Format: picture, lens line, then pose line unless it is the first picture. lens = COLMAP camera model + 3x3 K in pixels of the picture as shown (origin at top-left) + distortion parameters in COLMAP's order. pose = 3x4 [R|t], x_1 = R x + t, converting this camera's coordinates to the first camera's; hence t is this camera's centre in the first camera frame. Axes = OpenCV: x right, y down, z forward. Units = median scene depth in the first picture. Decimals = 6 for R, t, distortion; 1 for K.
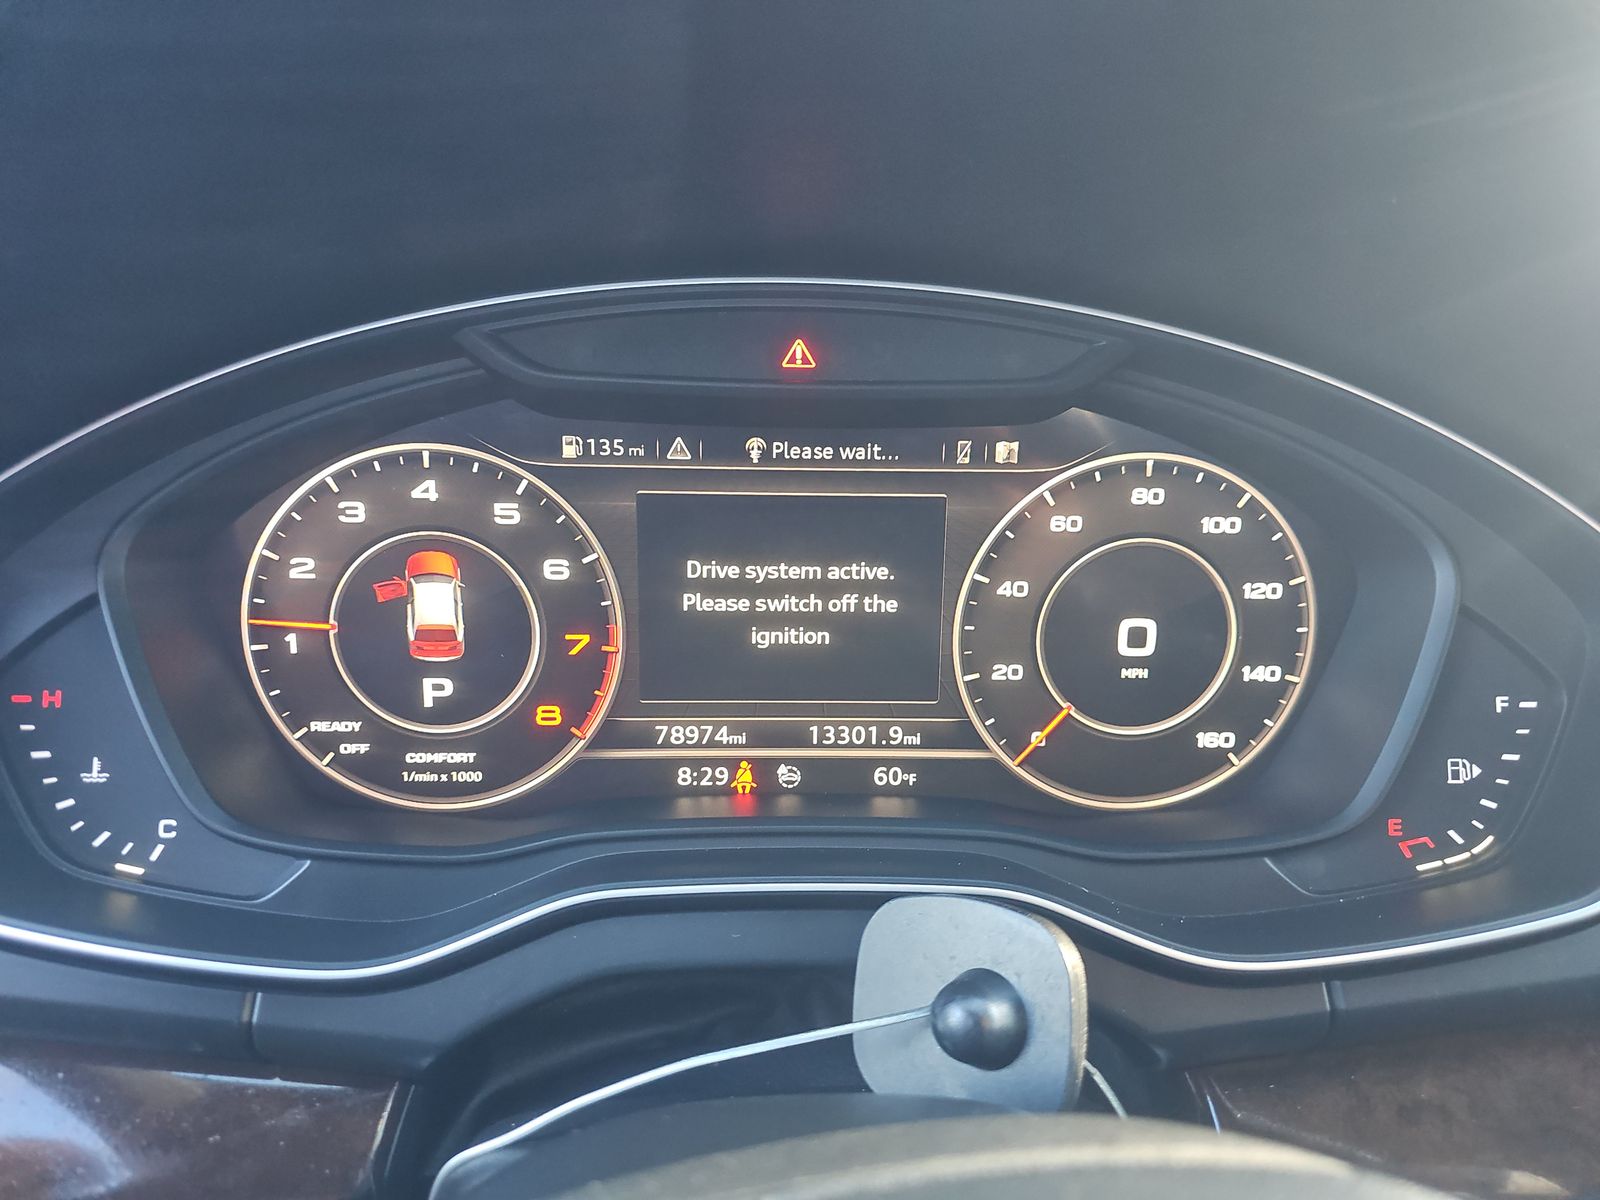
lens RADIAL K [[1073.4, 0, 800.0], [0, 1073.4, 600.0], [0, 0, 1]] dist [0.002794, -0.027105]
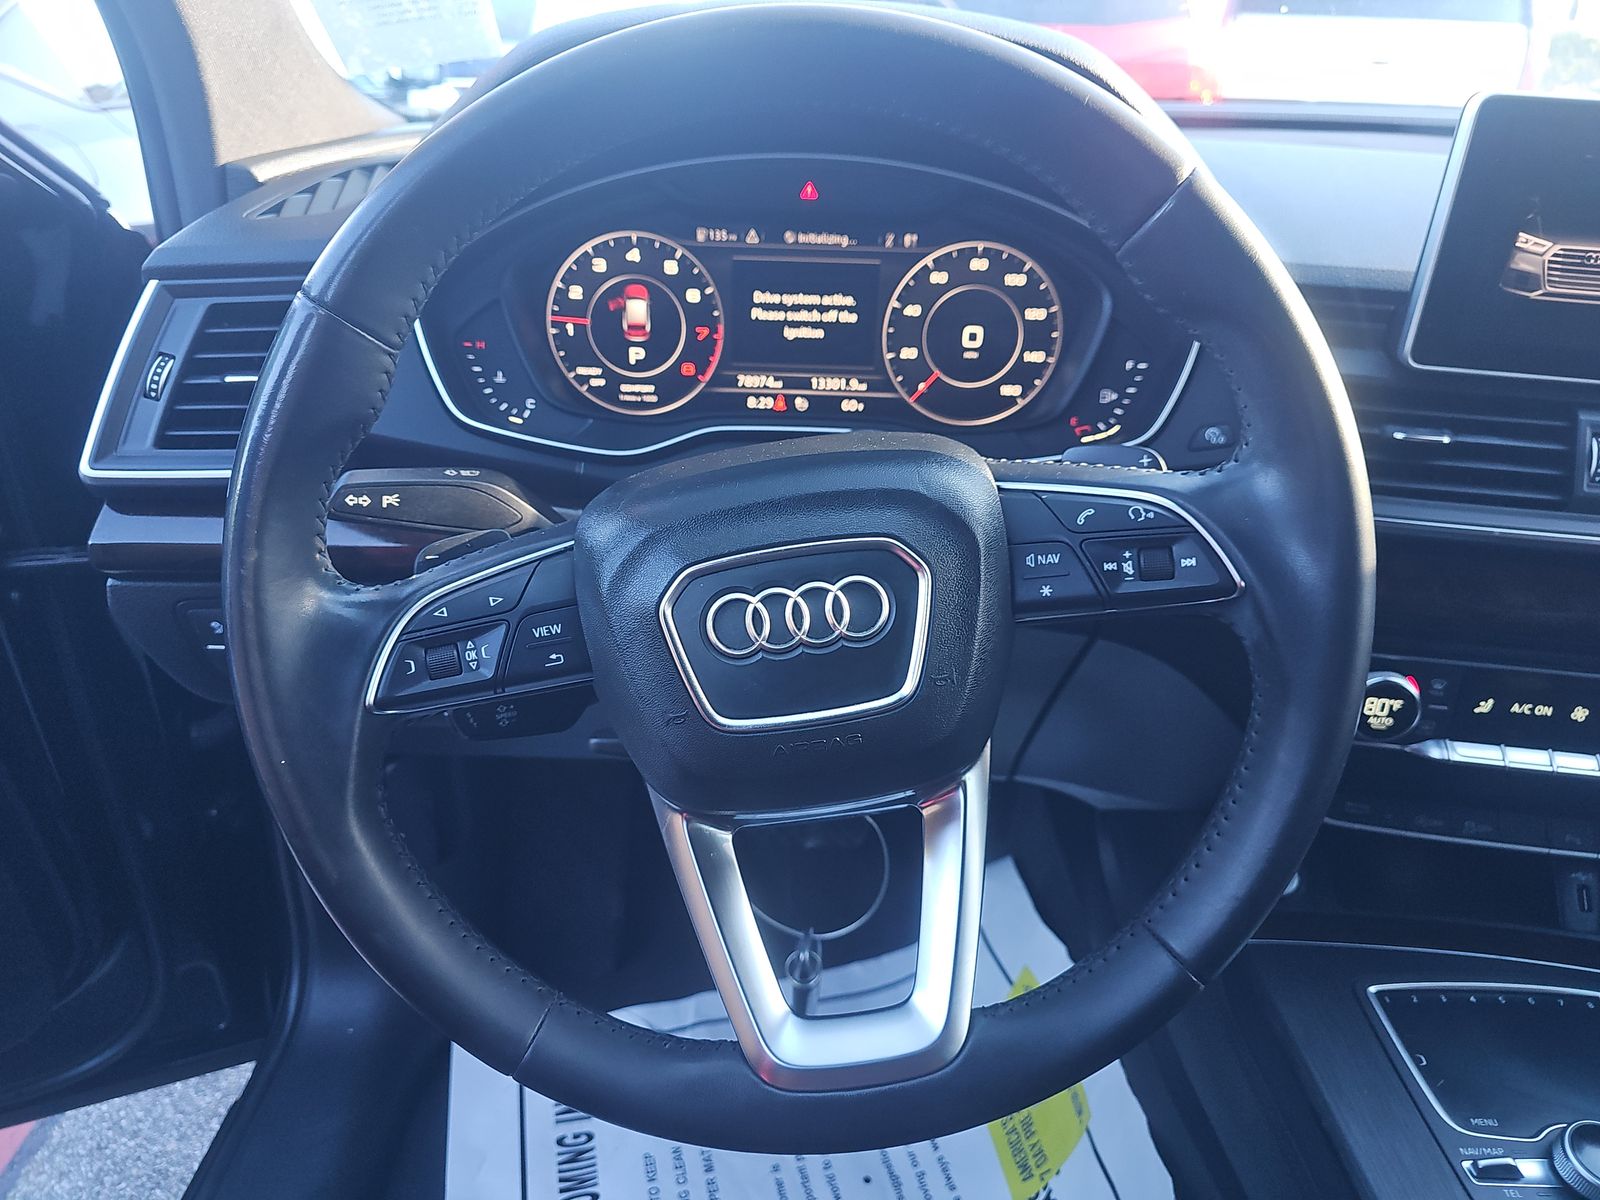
lens RADIAL K [[1010.4, 0, 778.8], [0, 1010.4, 605.4], [0, 0, 1]] dist [0.004158, -0.014833]
pose [[0.997174, 0.038238, -0.064666, 0.090422], [-0.025343, 0.981533, 0.189607, 0.184596], [0.070722, -0.187432, 0.979728, -1.029887]]
